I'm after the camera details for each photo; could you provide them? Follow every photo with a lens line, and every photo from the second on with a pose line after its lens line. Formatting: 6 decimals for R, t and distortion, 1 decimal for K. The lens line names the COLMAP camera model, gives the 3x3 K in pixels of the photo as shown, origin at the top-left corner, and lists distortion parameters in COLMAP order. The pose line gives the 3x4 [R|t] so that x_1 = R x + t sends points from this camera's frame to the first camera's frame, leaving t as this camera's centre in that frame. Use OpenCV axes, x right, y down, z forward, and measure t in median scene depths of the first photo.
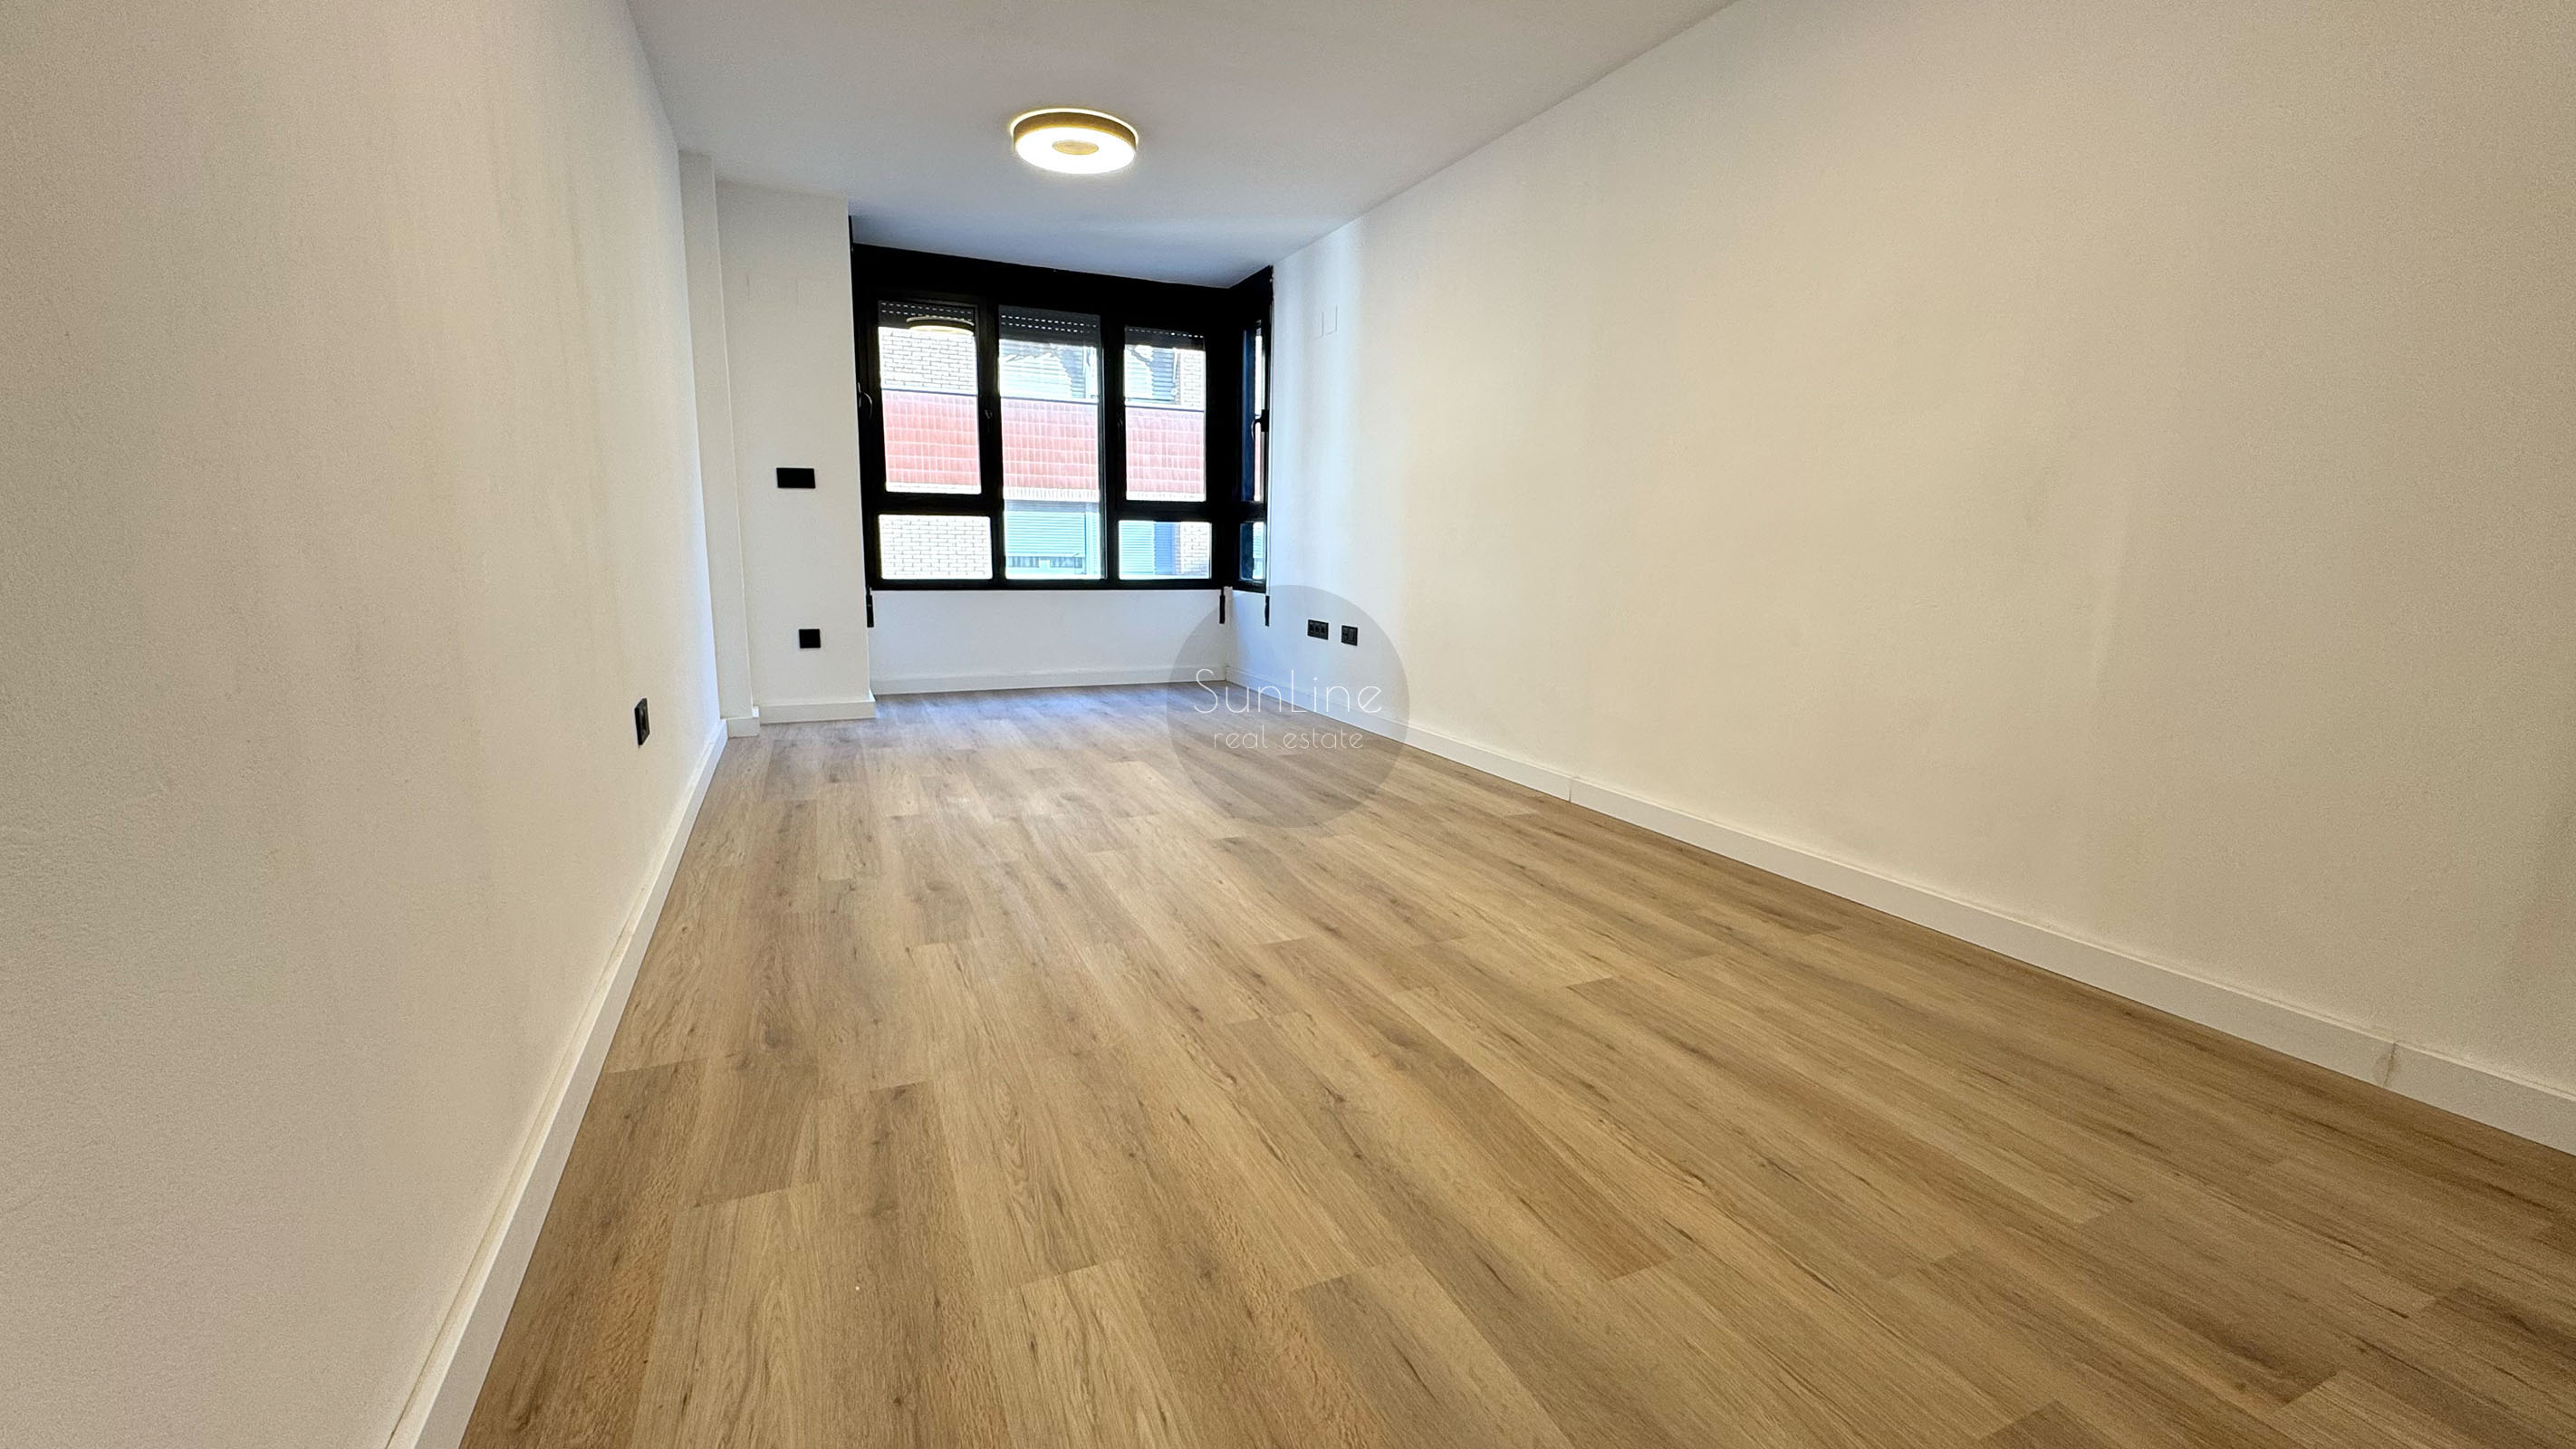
lens RADIAL K [[1031.9, 0, 1278.7], [0, 1031.9, 715.5], [0, 0, 1]] dist [0.000113, 0.000263]
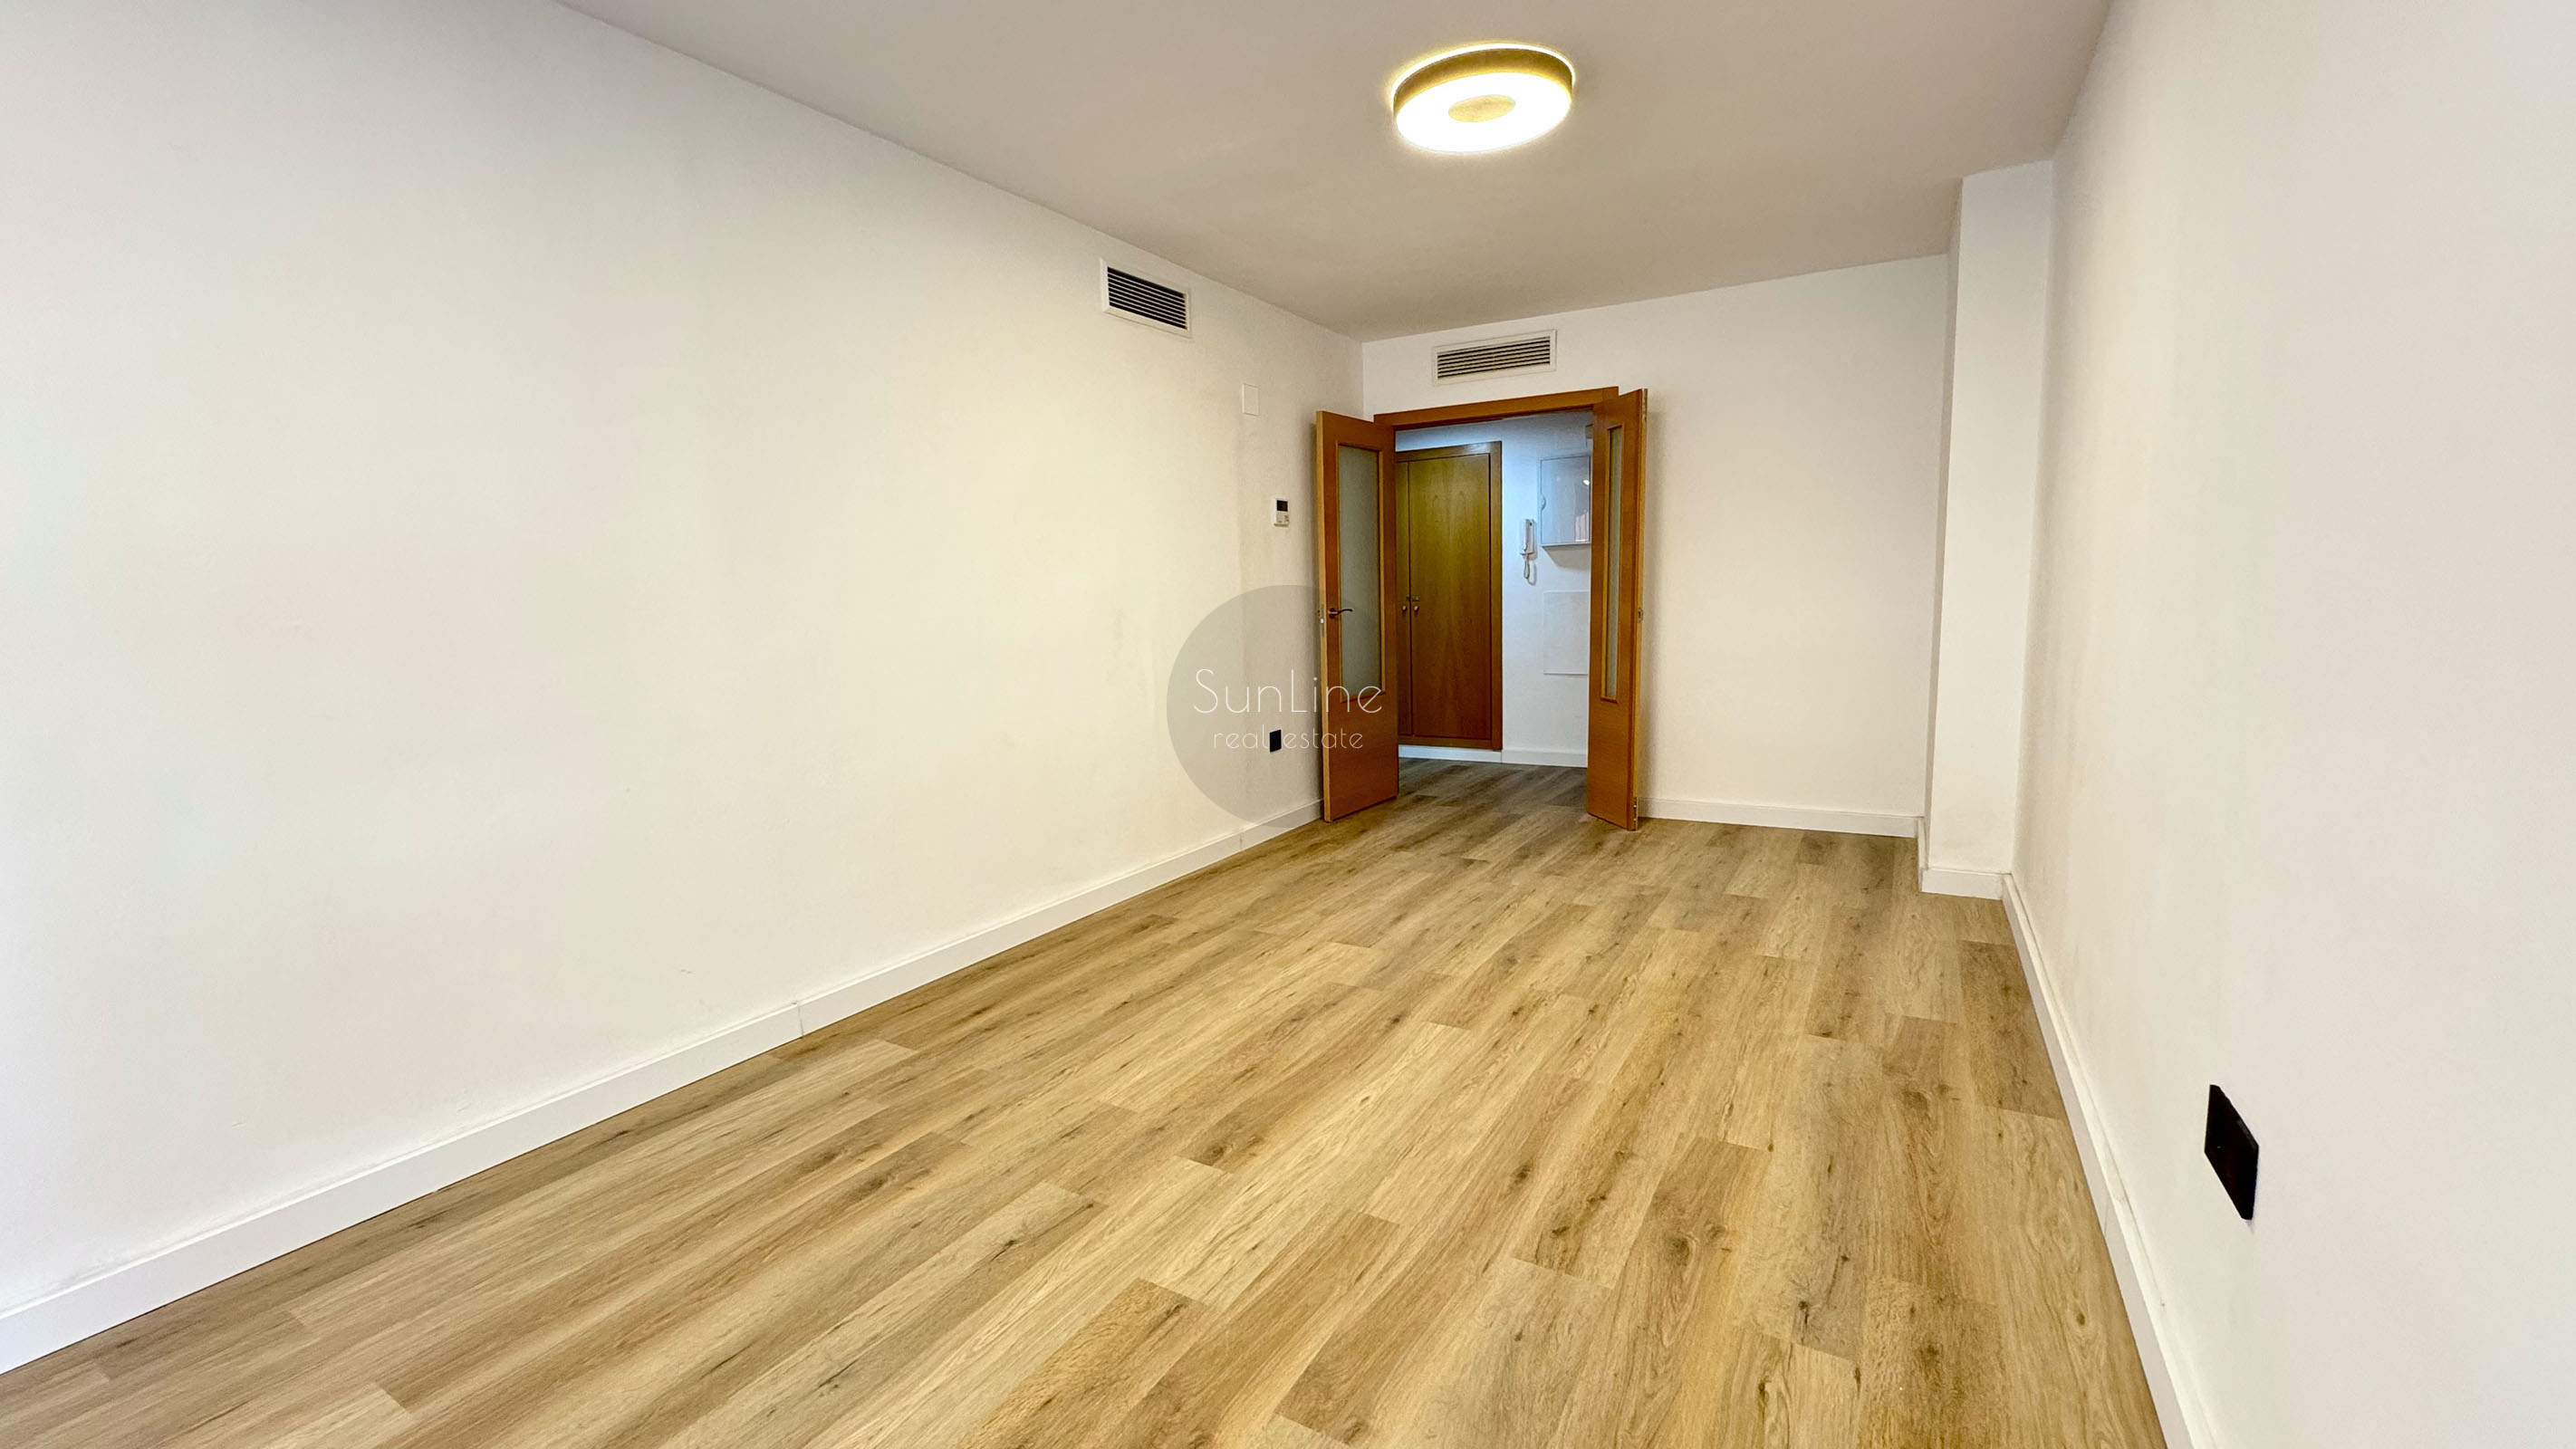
lens RADIAL K [[1031.9, 0, 1291.4], [0, 1031.9, 723.2], [0, 0, 1]] dist [0.000113, 0.000263]
pose [[-0.577553, -0.101858, 0.809974, -0.873722], [0.158254, 0.959394, 0.233492, -0.438044], [-0.800867, 0.263035, -0.537981, 1.858211]]
